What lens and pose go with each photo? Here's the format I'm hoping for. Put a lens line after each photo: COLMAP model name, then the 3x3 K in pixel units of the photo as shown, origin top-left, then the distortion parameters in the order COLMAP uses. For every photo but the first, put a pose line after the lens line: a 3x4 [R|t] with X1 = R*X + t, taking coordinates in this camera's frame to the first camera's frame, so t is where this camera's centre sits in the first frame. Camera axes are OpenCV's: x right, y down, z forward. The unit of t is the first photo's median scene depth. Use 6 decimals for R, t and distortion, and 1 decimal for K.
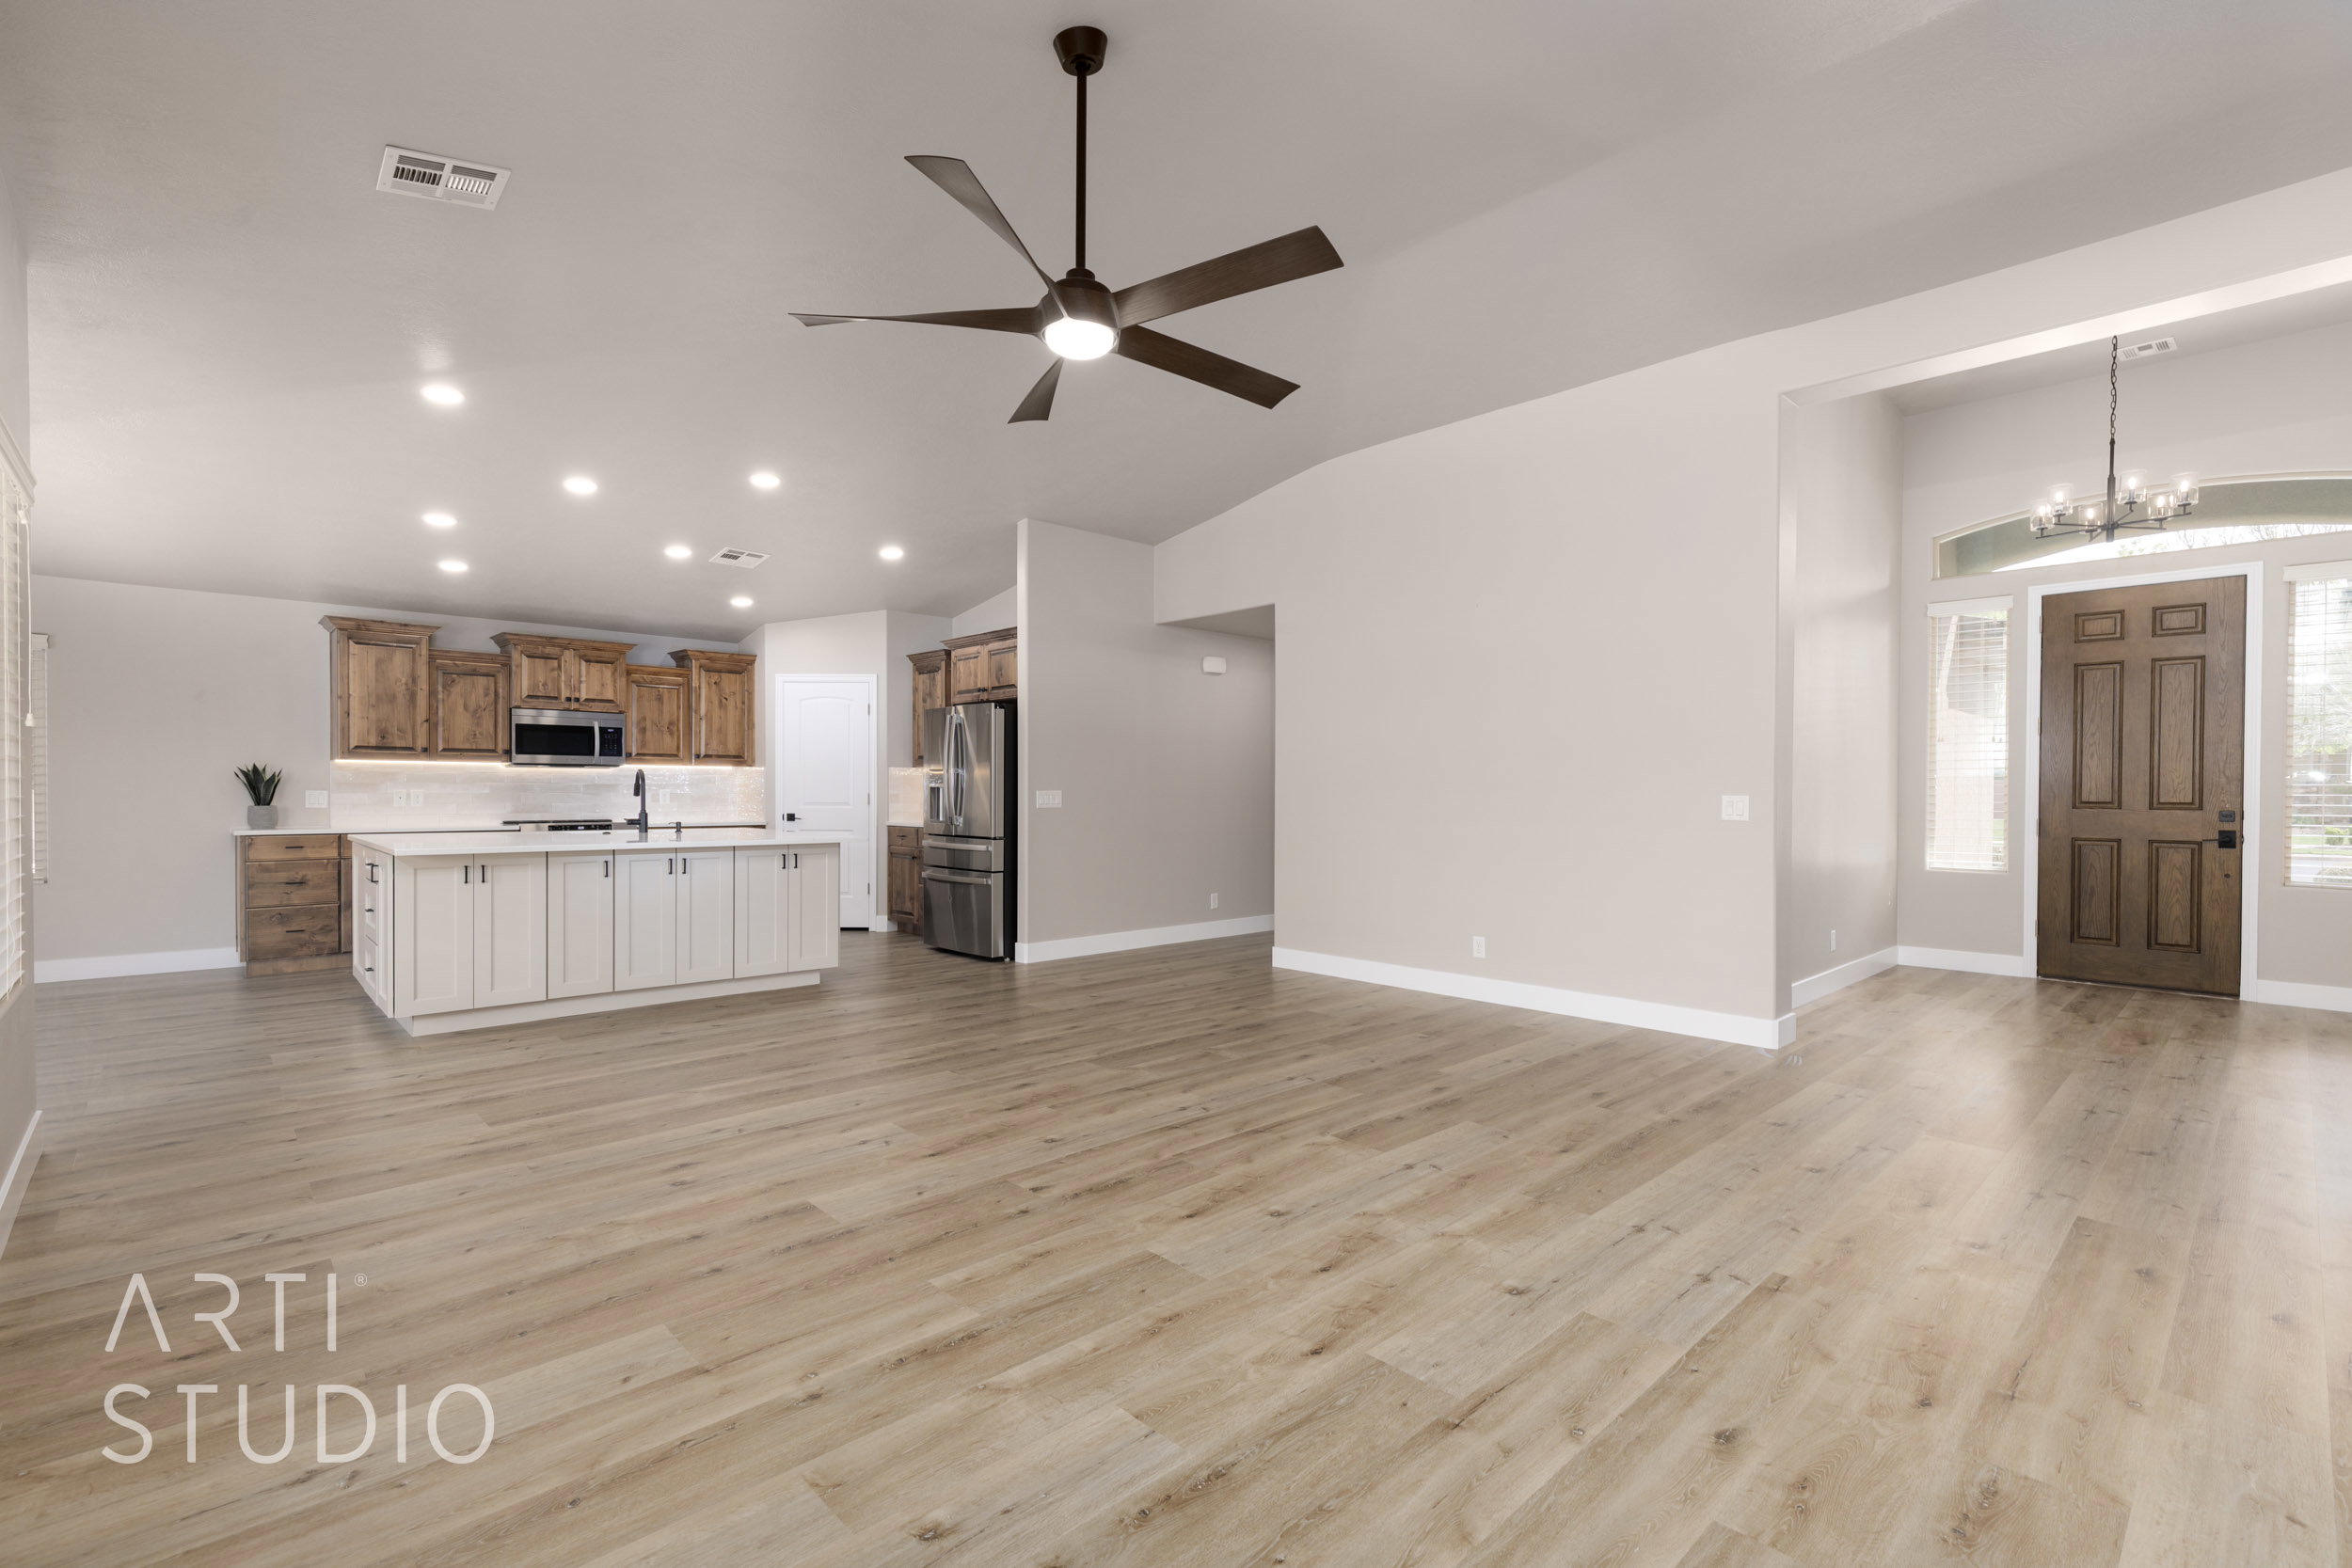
lens RADIAL K [[1049.6, 0, 1188.3], [0, 1049.6, 803.0], [0, 0, 1]] dist [0.008228, -0.002334]
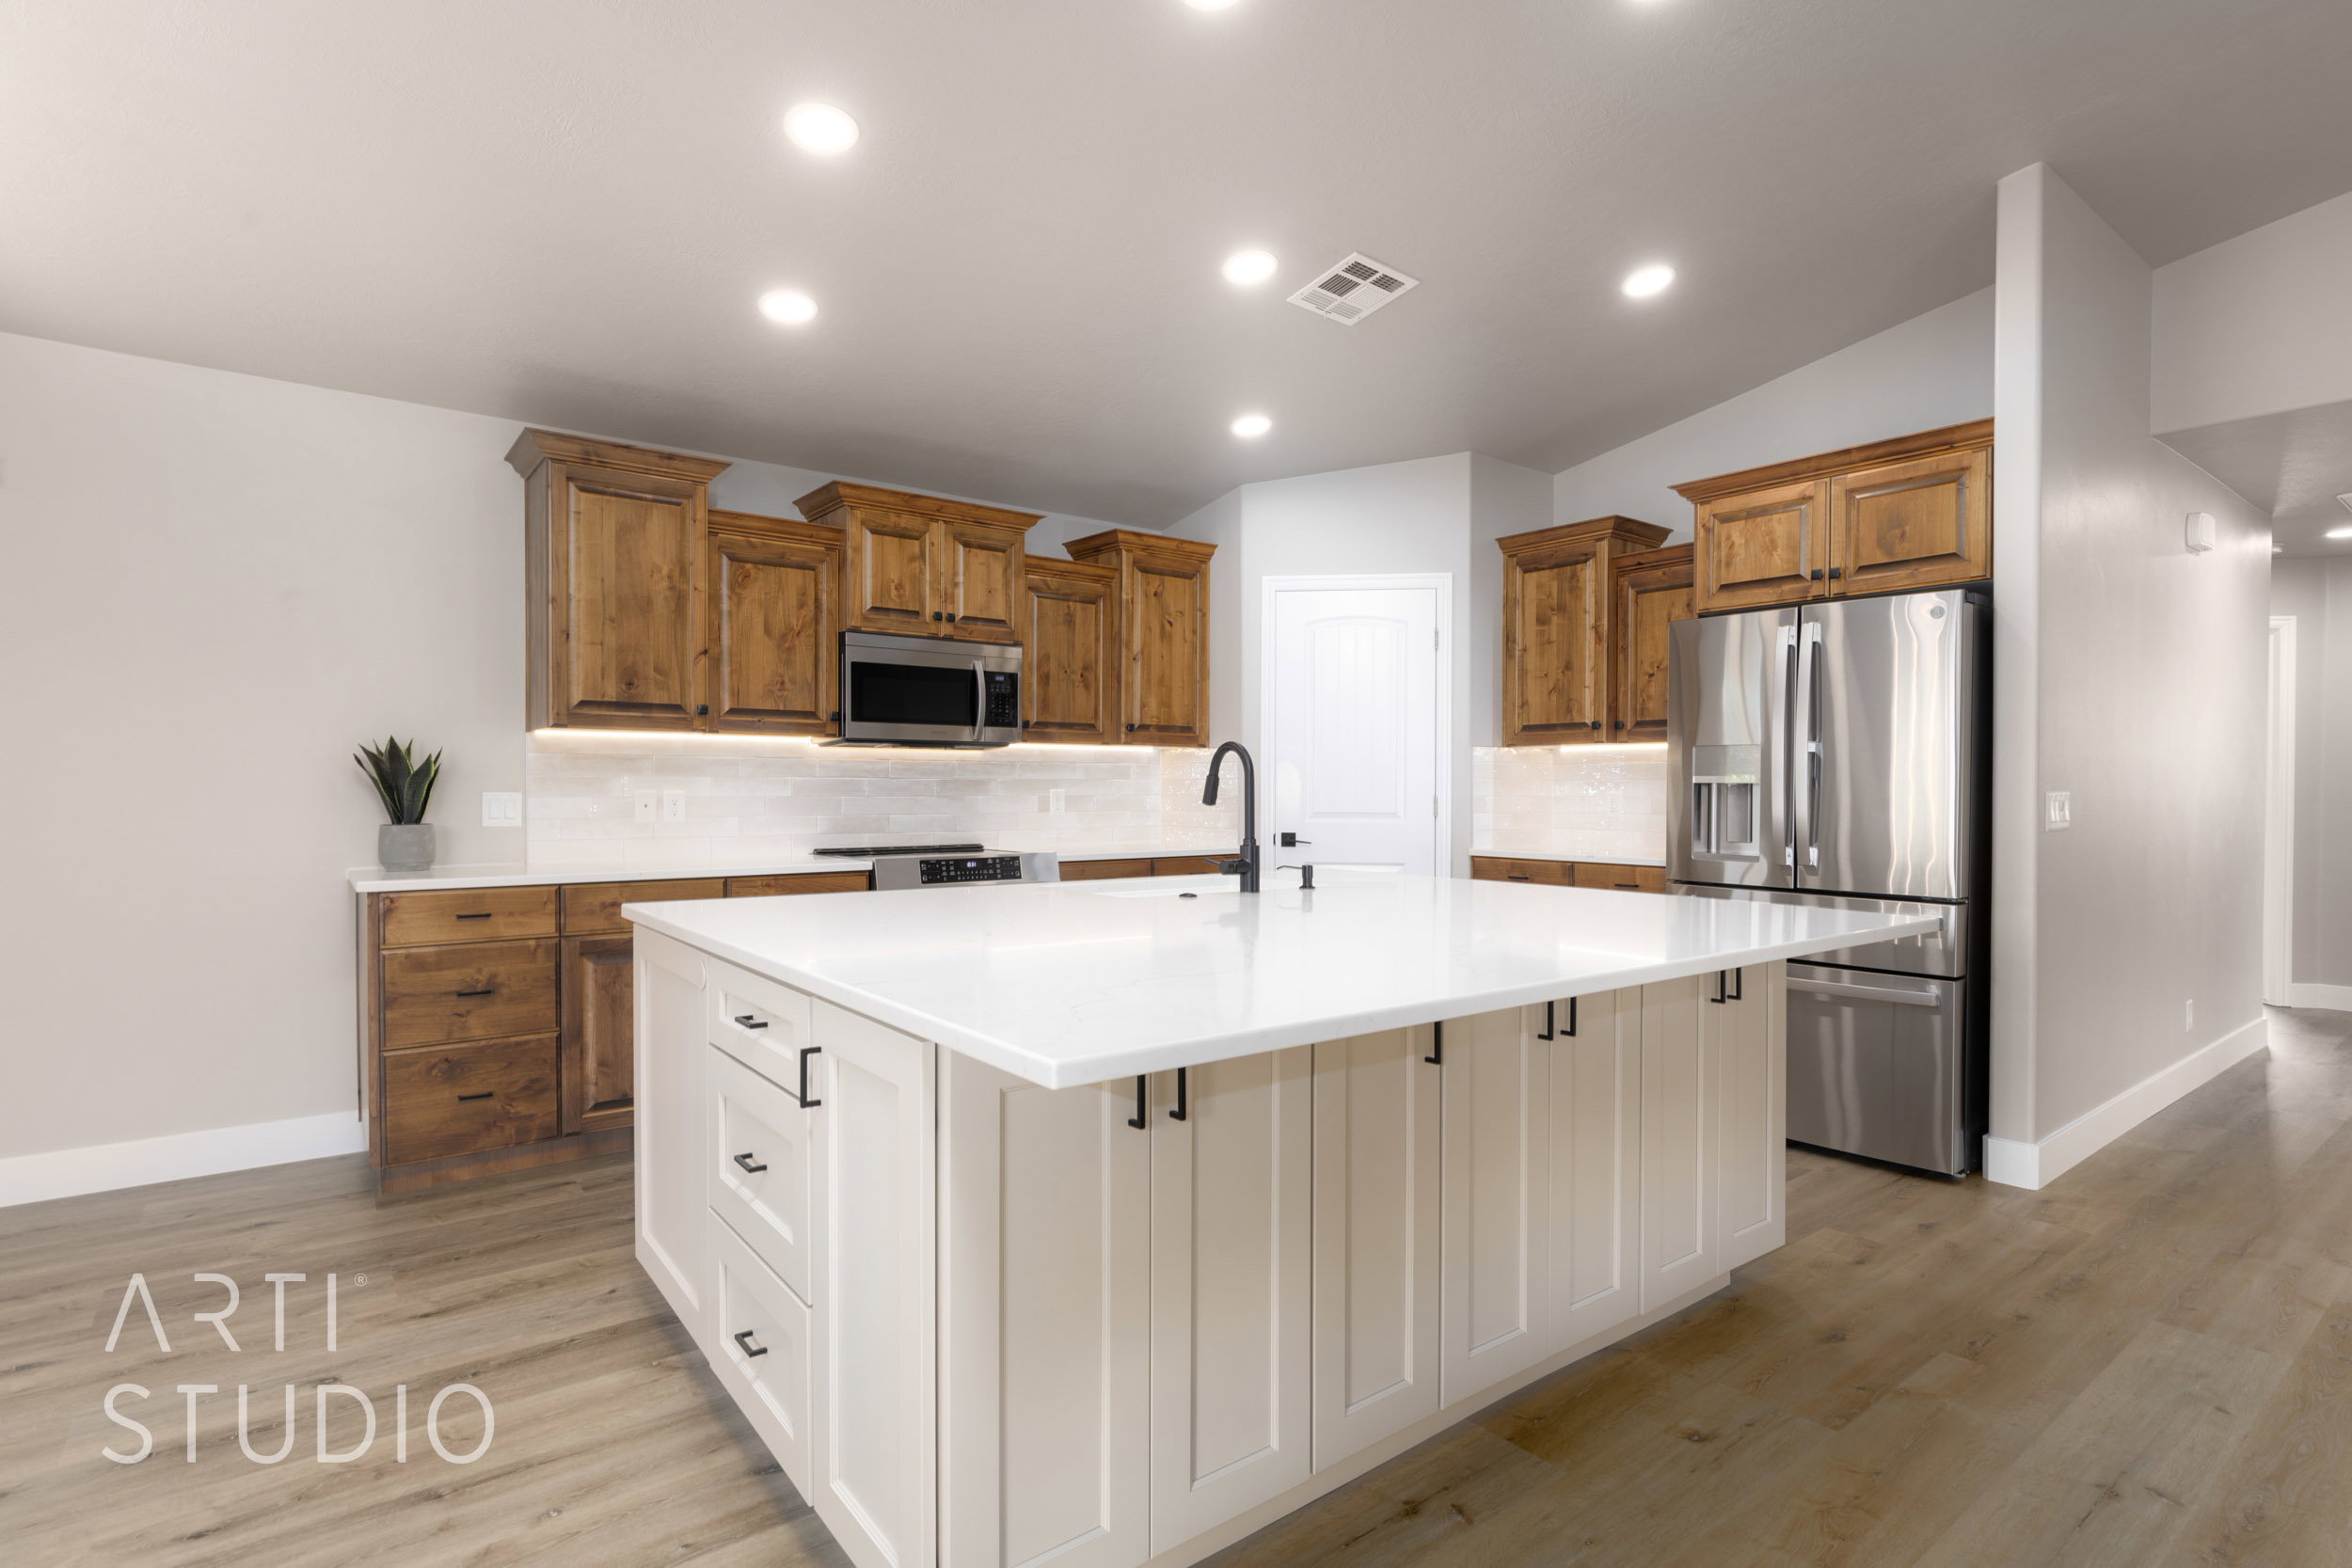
lens RADIAL K [[1152.0, 0, 1192.8], [0, 1152.0, 806.7], [0, 0, 1]] dist [-0.000486, -0.000158]
pose [[0.995453, 0.000292, -0.095256, -0.453440], [0.000182, 0.999988, 0.004965, -0.007972], [0.095256, -0.004959, 0.995440, 0.492522]]
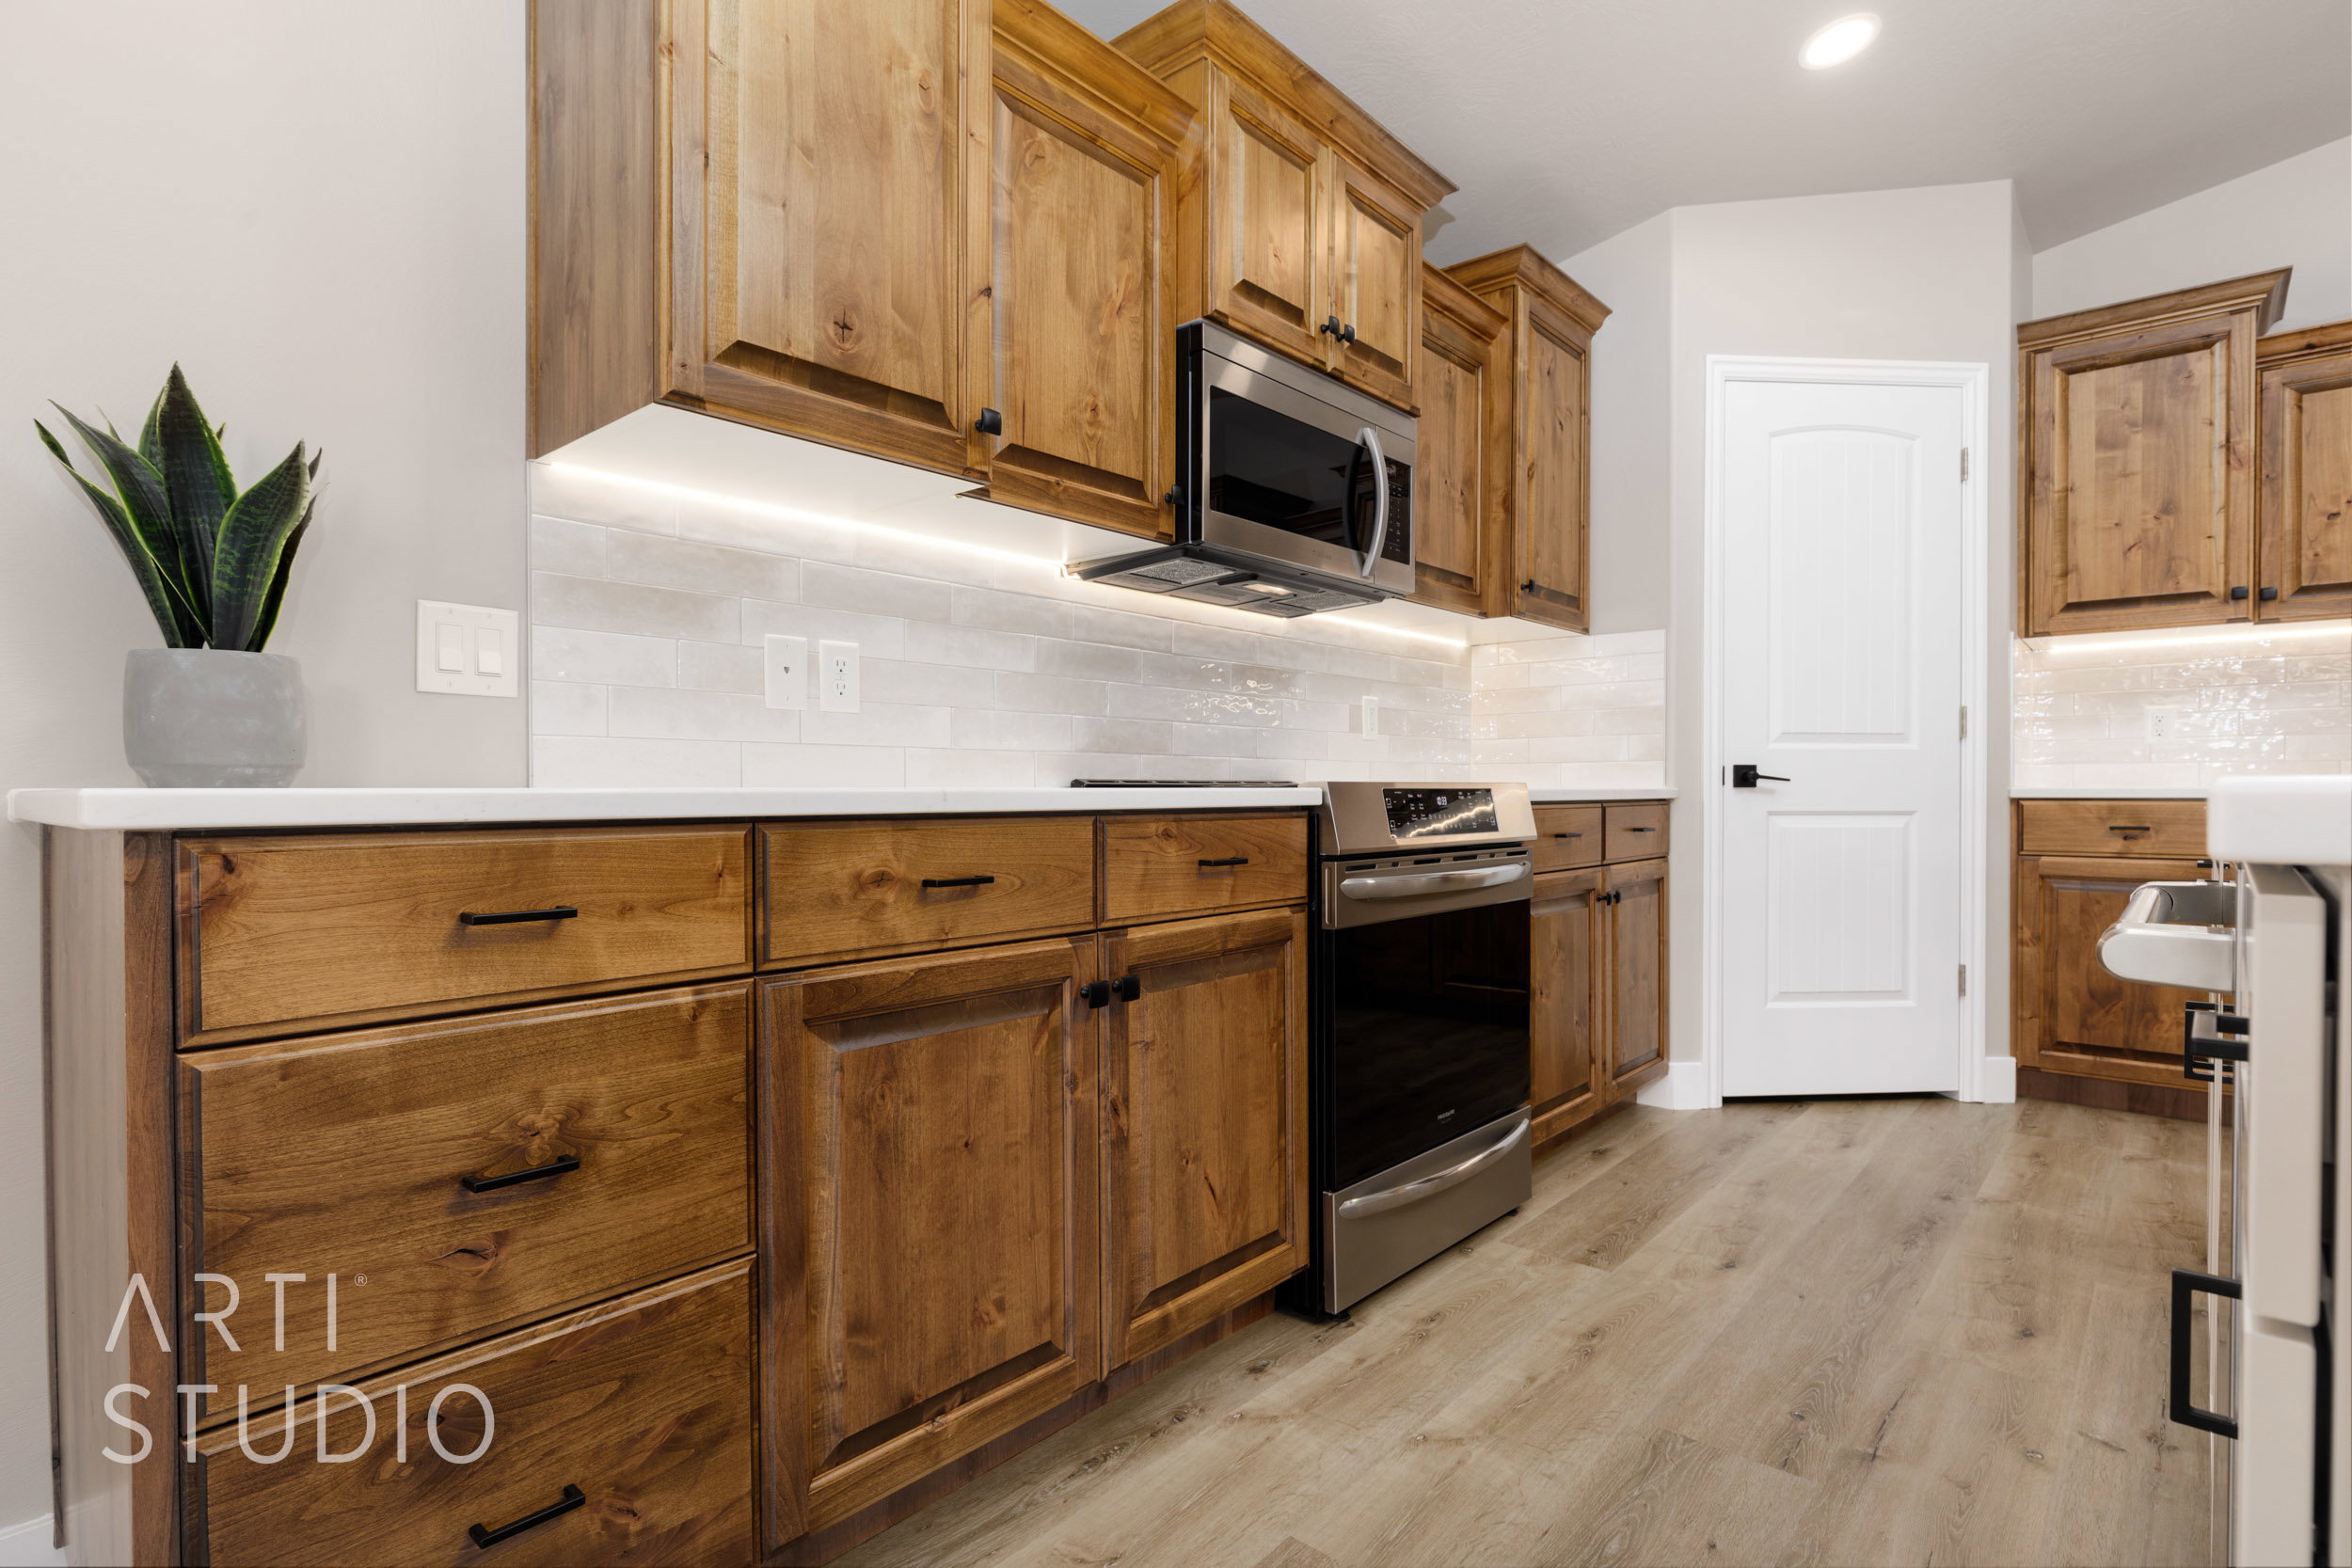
lens RADIAL K [[1152.0, 0, 1200.0], [0, 1152.0, 804.0], [0, 0, 1]] dist [-0.000486, -0.000158]
pose [[0.995631, -0.005392, 0.093218, -0.721925], [0.005149, 0.999983, 0.002841, 0.025363], [-0.093231, -0.002349, 0.995642, 0.785762]]
